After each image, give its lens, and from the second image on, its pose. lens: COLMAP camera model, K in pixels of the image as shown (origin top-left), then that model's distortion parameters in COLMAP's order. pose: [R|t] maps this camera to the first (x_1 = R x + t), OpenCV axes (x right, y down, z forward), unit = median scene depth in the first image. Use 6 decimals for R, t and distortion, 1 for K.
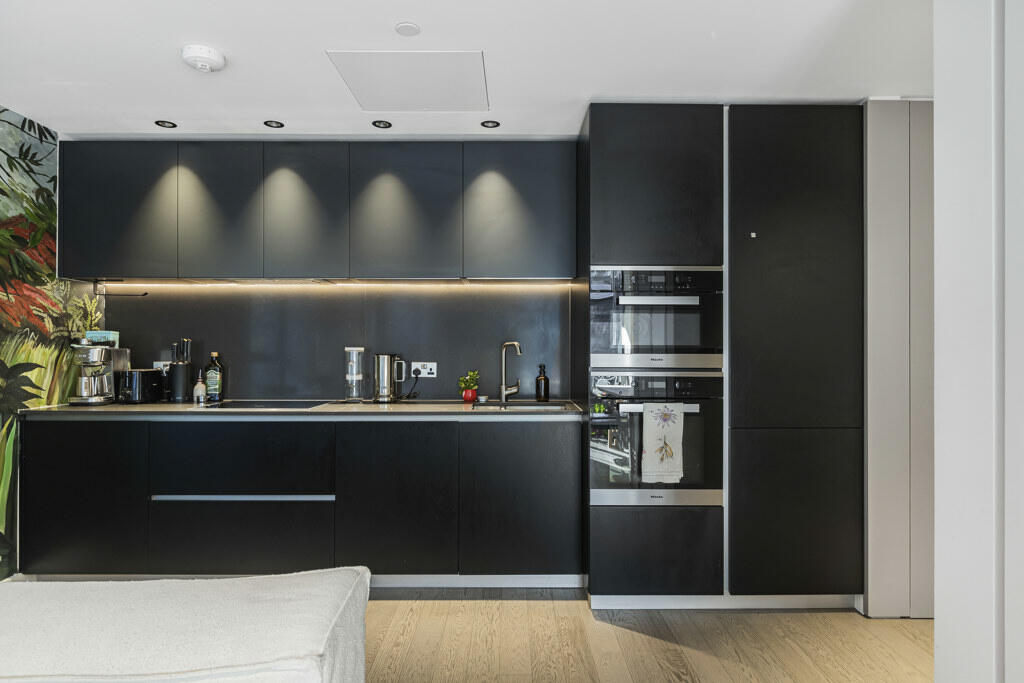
lens RADIAL K [[610.0, 0, 508.5], [0, 610.0, 344.9], [0, 0, 1]] dist [0.000869, -0.003065]
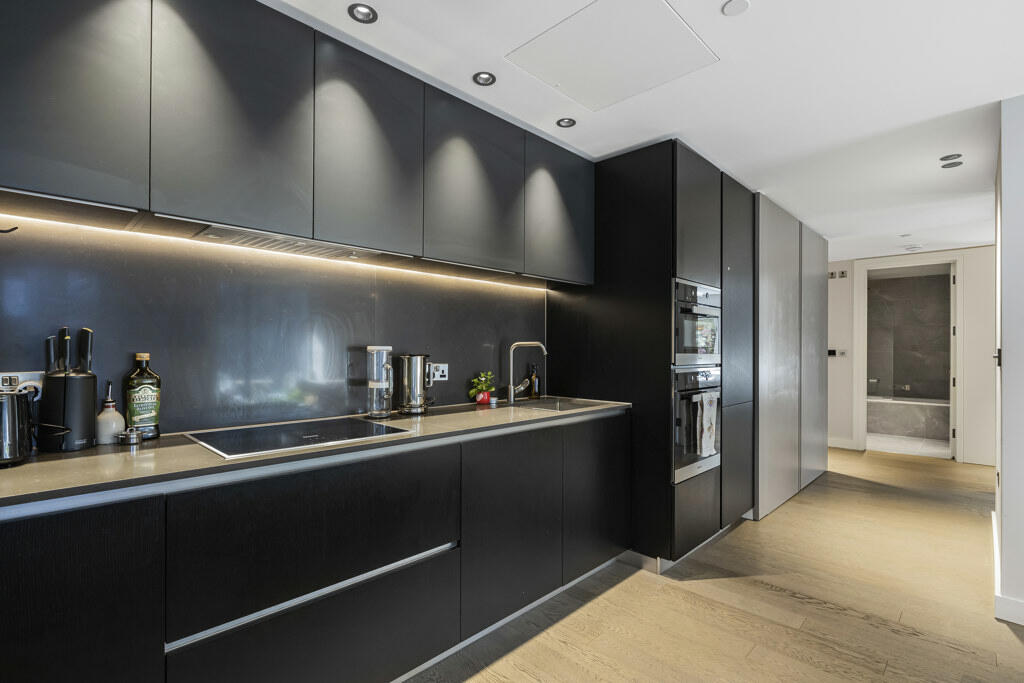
lens RADIAL K [[487.7, 0, 517.5], [0, 487.7, 346.6], [0, 0, 1]] dist [-0.000767, 0.001616]
pose [[0.695087, 0.005440, 0.718905, -0.607931], [-0.009763, 0.999951, 0.001872, 0.001817], [-0.718859, -0.008320, 0.695106, 0.470177]]
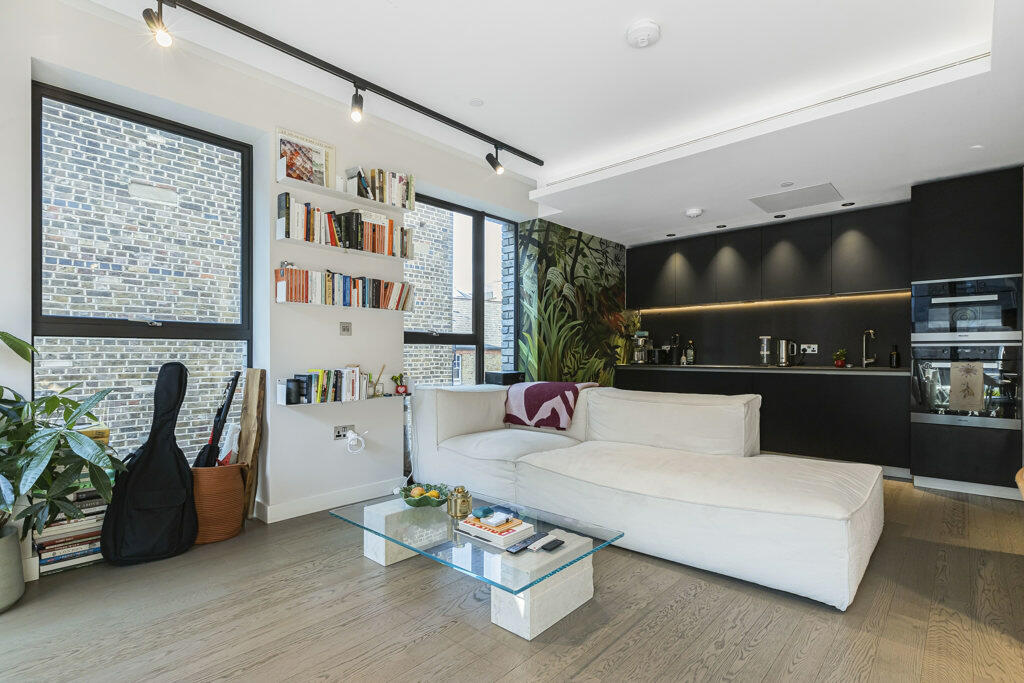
lens RADIAL K [[487.7, 0, 516.0], [0, 487.7, 363.6], [0, 0, 1]] dist [-0.000767, 0.001616]
pose [[0.732992, 0.012655, -0.680119, 0.208586], [0.003080, 0.999755, 0.021922, 0.054164], [0.680230, -0.018164, 0.732774, -0.621973]]
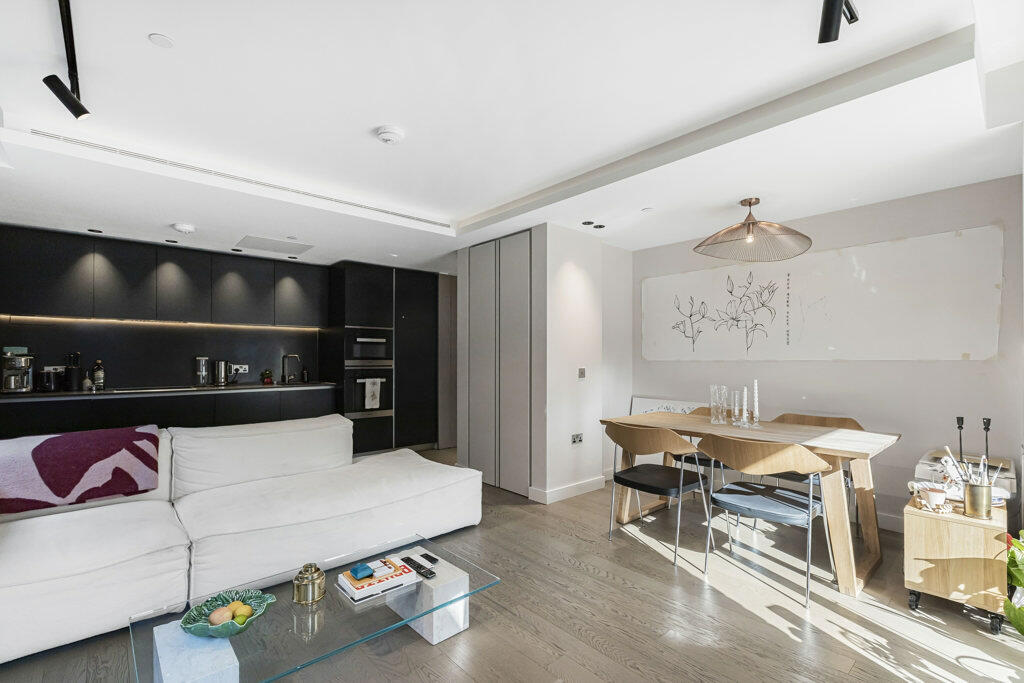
lens RADIAL K [[459.4, 0, 513.1], [0, 459.4, 357.0], [0, 0, 1]] dist [-0.000217, -0.000158]
pose [[0.754409, 0.001584, 0.656402, -0.485642], [-0.004379, 0.999987, 0.002620, -0.005366], [-0.656390, -0.004851, 0.754406, -0.739915]]
